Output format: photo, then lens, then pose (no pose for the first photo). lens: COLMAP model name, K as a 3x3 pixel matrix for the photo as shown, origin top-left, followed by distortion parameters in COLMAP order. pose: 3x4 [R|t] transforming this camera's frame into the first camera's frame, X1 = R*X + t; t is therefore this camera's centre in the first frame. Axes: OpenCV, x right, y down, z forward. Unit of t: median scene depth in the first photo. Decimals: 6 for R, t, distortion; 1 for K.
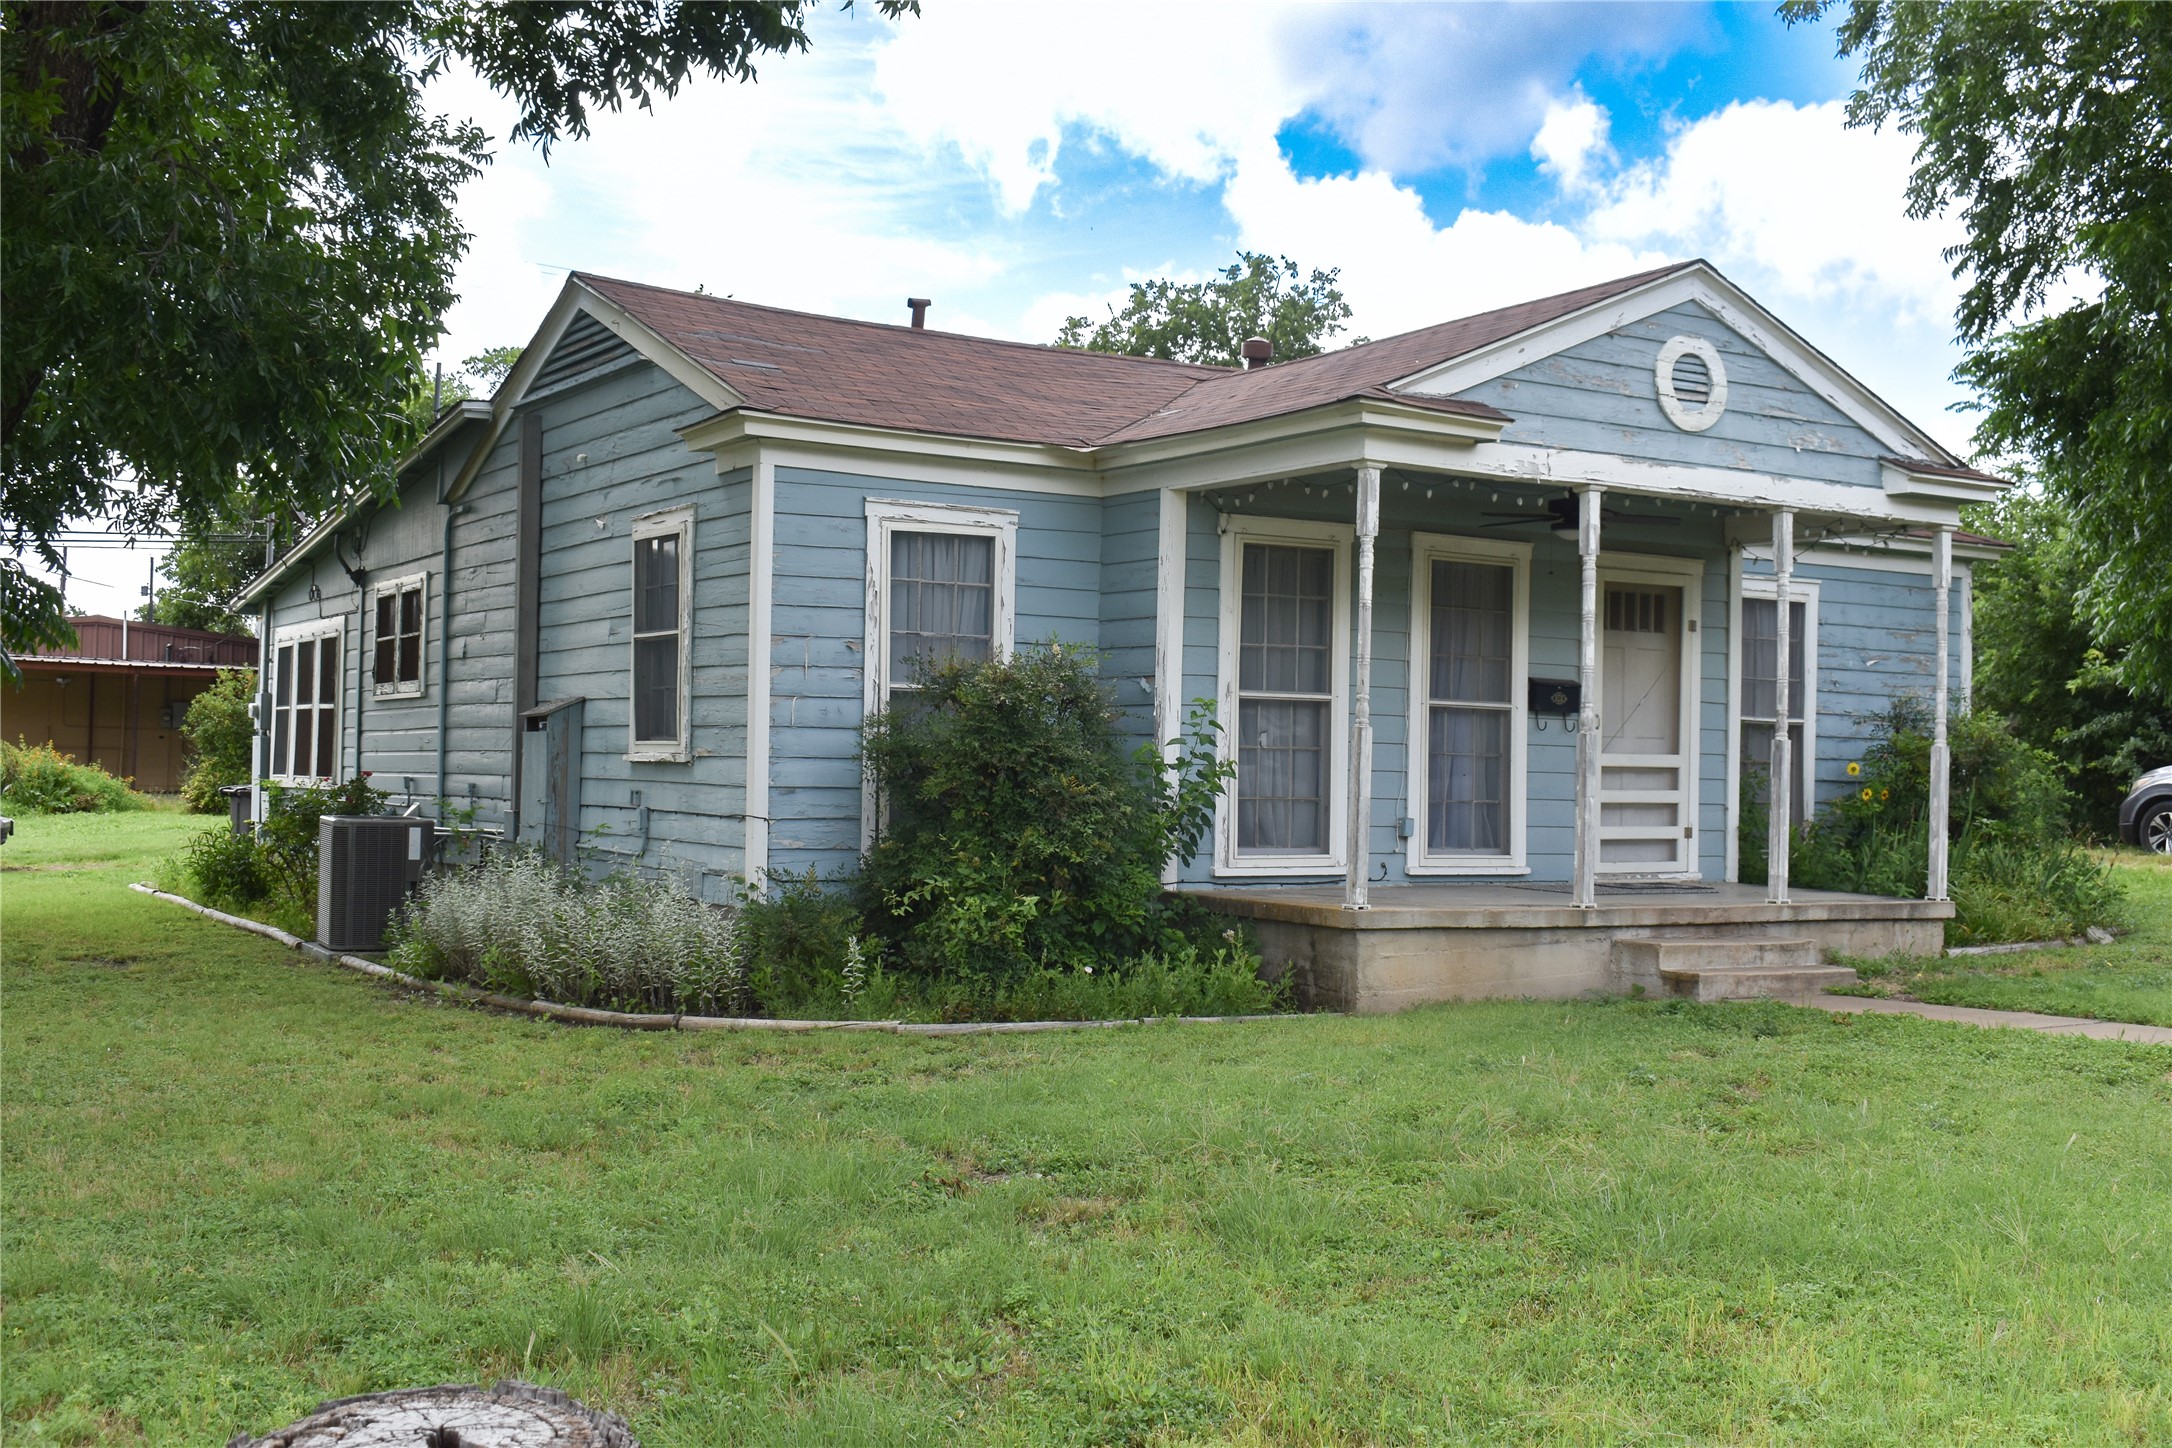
lens RADIAL K [[2357.2, 0, 1079.7], [0, 2357.2, 731.1], [0, 0, 1]] dist [-0.079400, 0.000000]
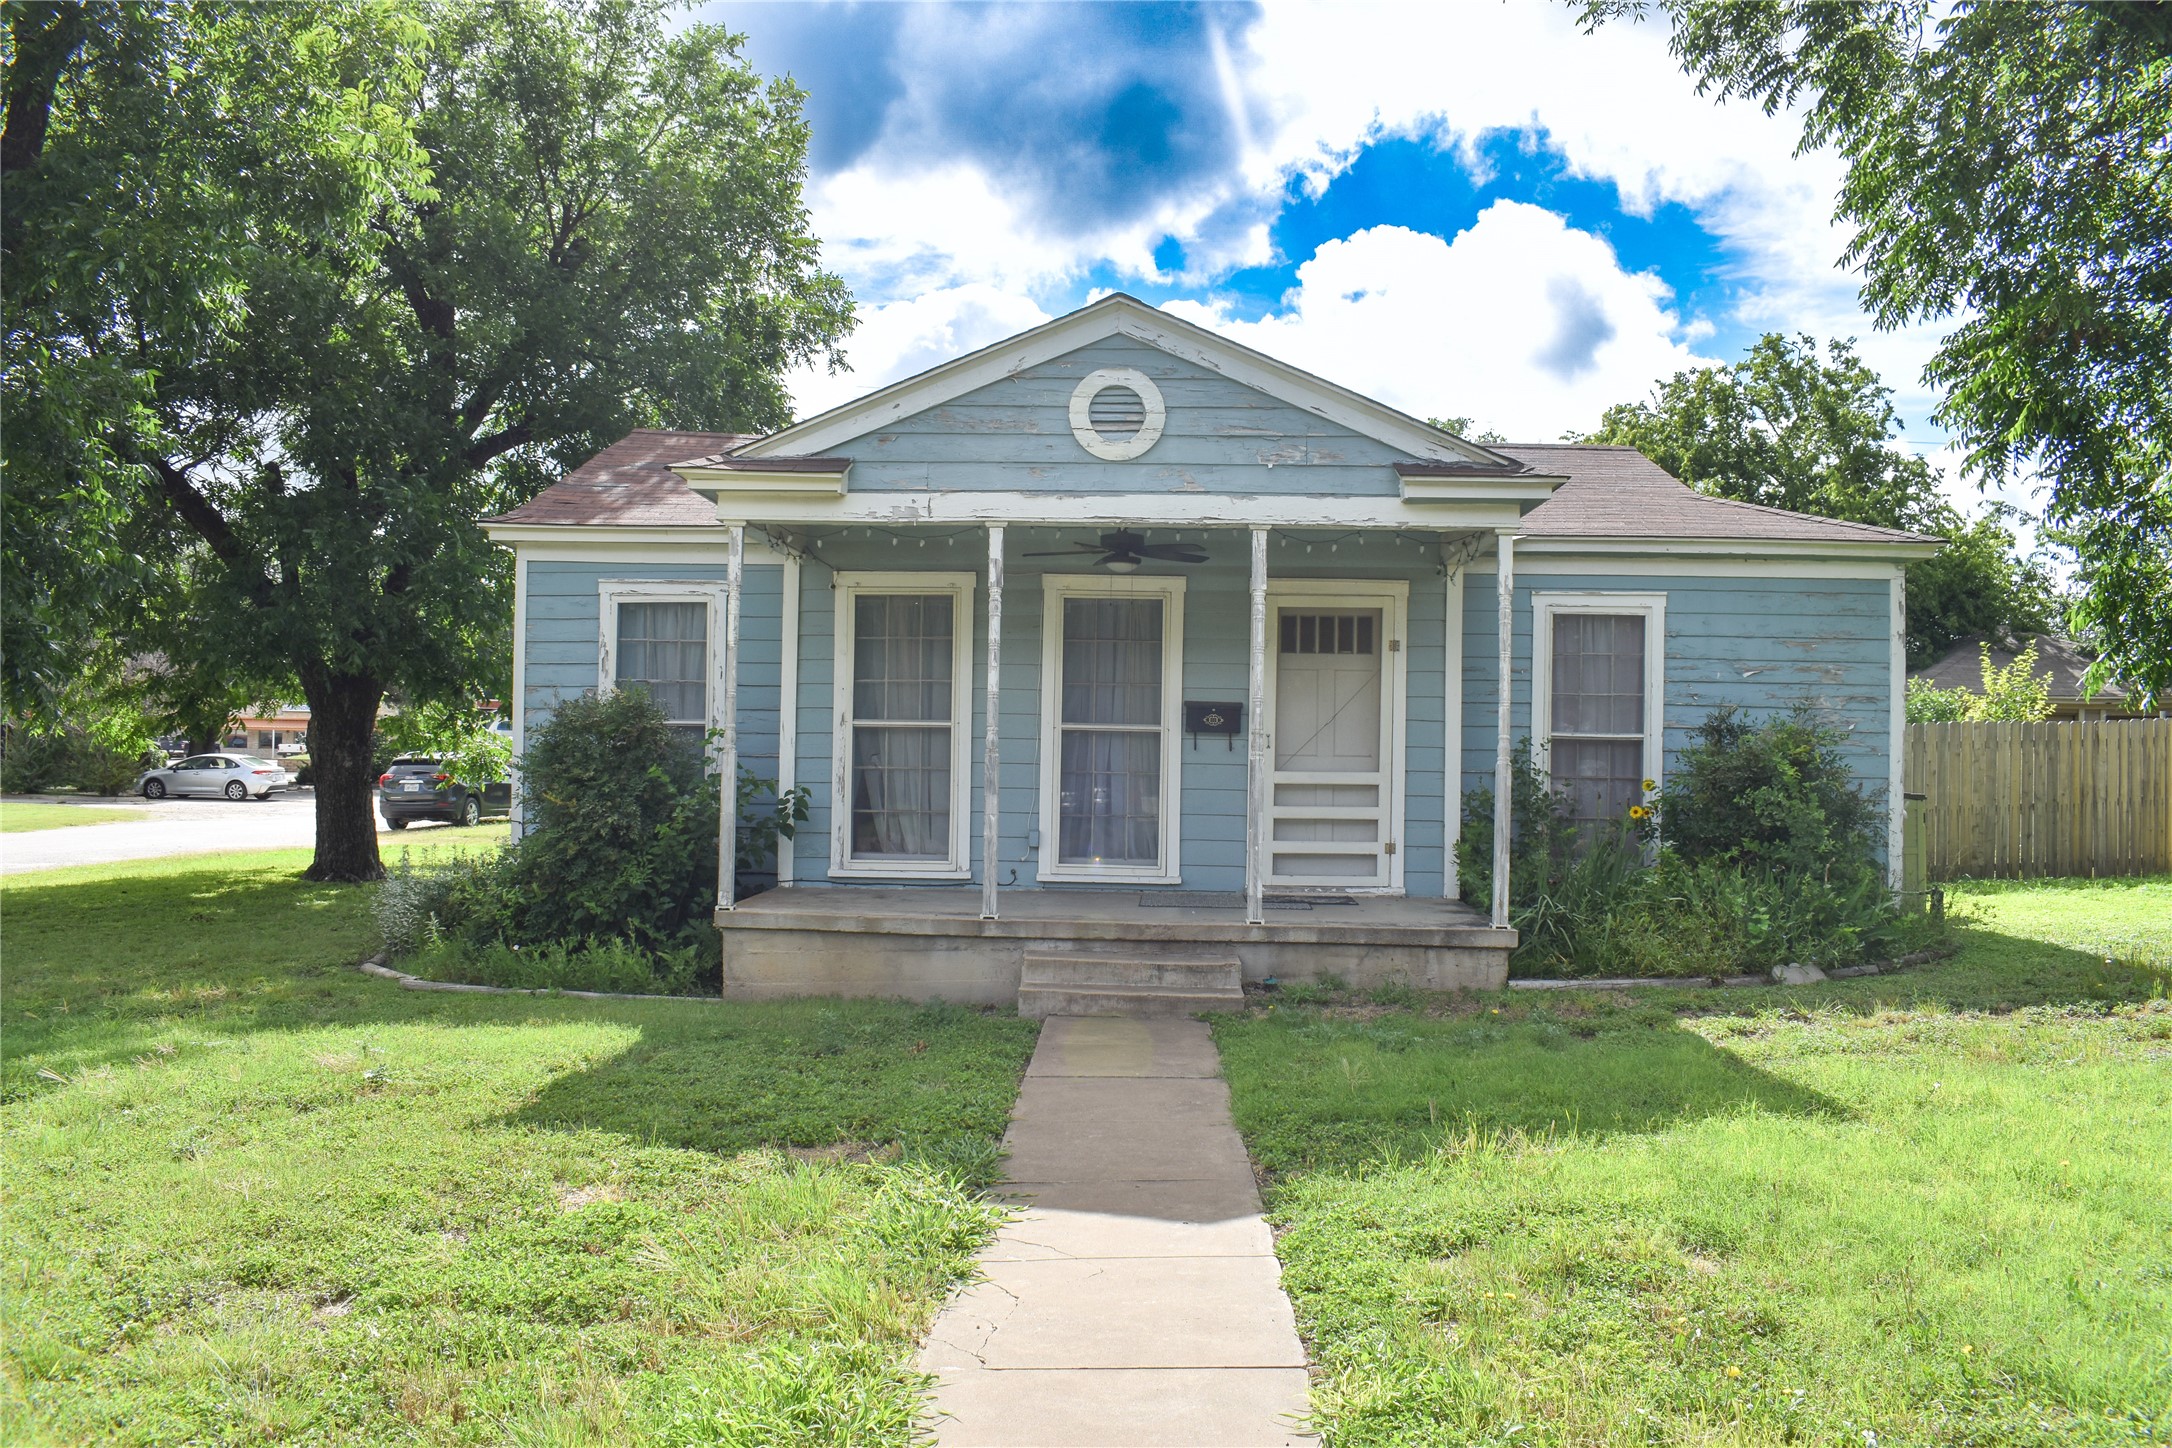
lens RADIAL K [[1675.3, 0, 1099.7], [0, 1675.3, 724.1], [0, 0, 1]] dist [-0.082650, -0.007784]
pose [[0.835757, -0.017806, -0.548811, 0.616376], [0.010327, 0.999807, -0.016712, 0.000056], [0.549002, 0.008300, 0.835780, 0.358363]]
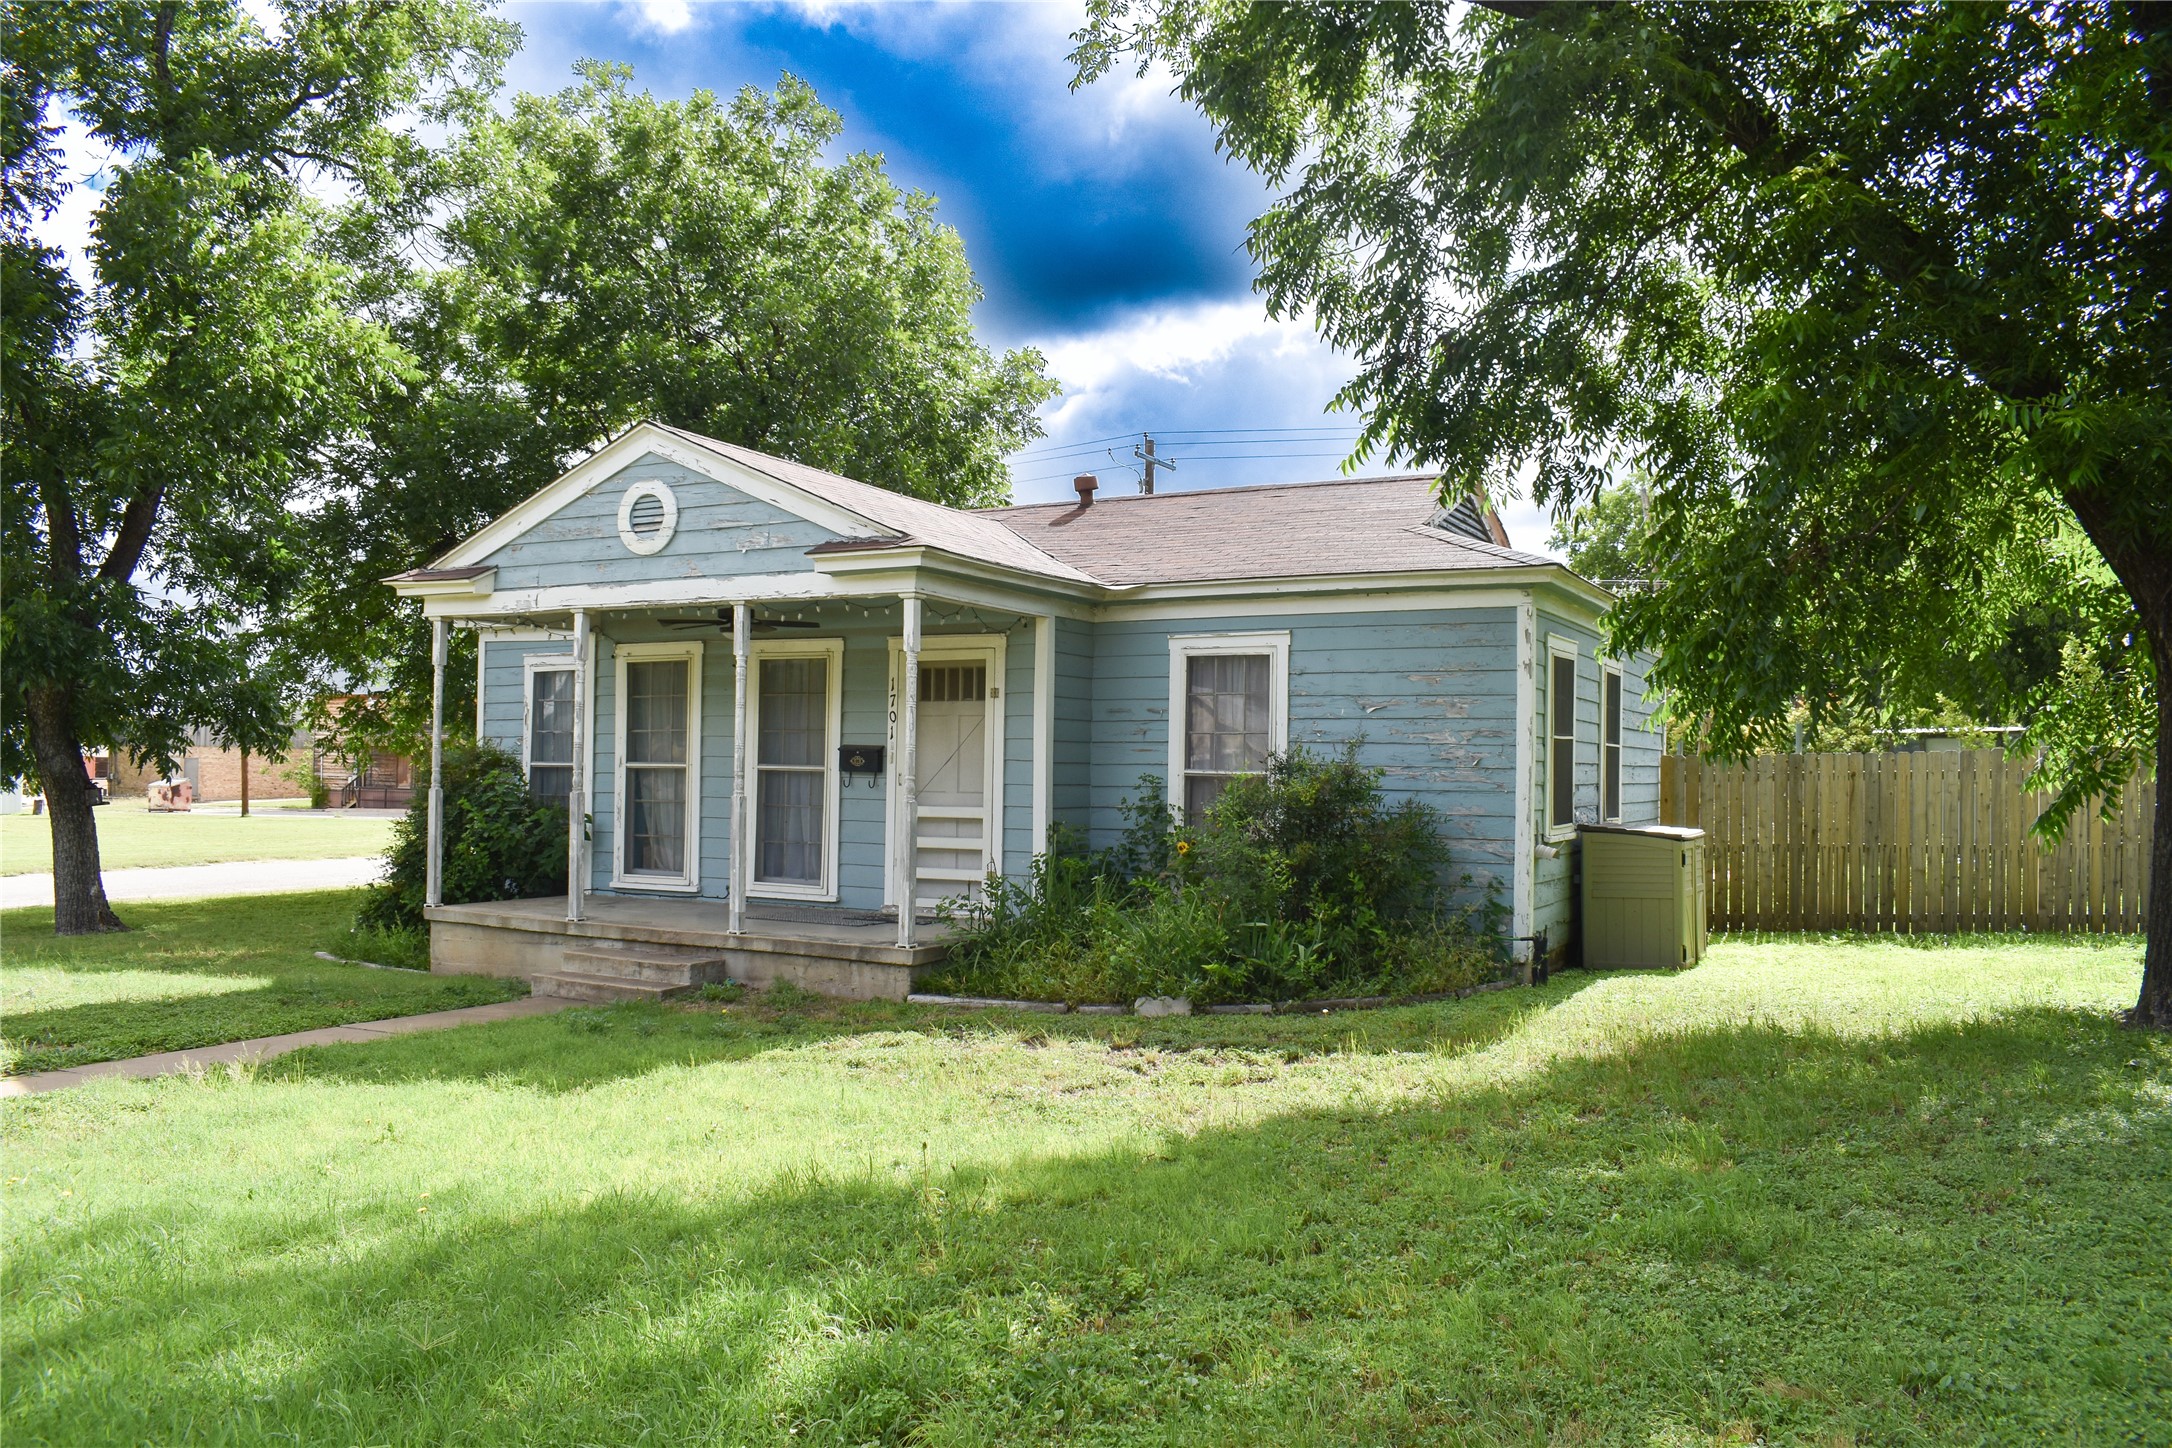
lens RADIAL K [[1675.3, 0, 1083.5], [0, 1675.3, 724.6], [0, 0, 1]] dist [-0.082650, -0.007784]
pose [[0.508591, -0.037102, -0.860209, 1.088576], [0.011474, 0.999274, -0.036316, 0.000197], [0.860932, 0.008600, 0.508647, 0.698175]]
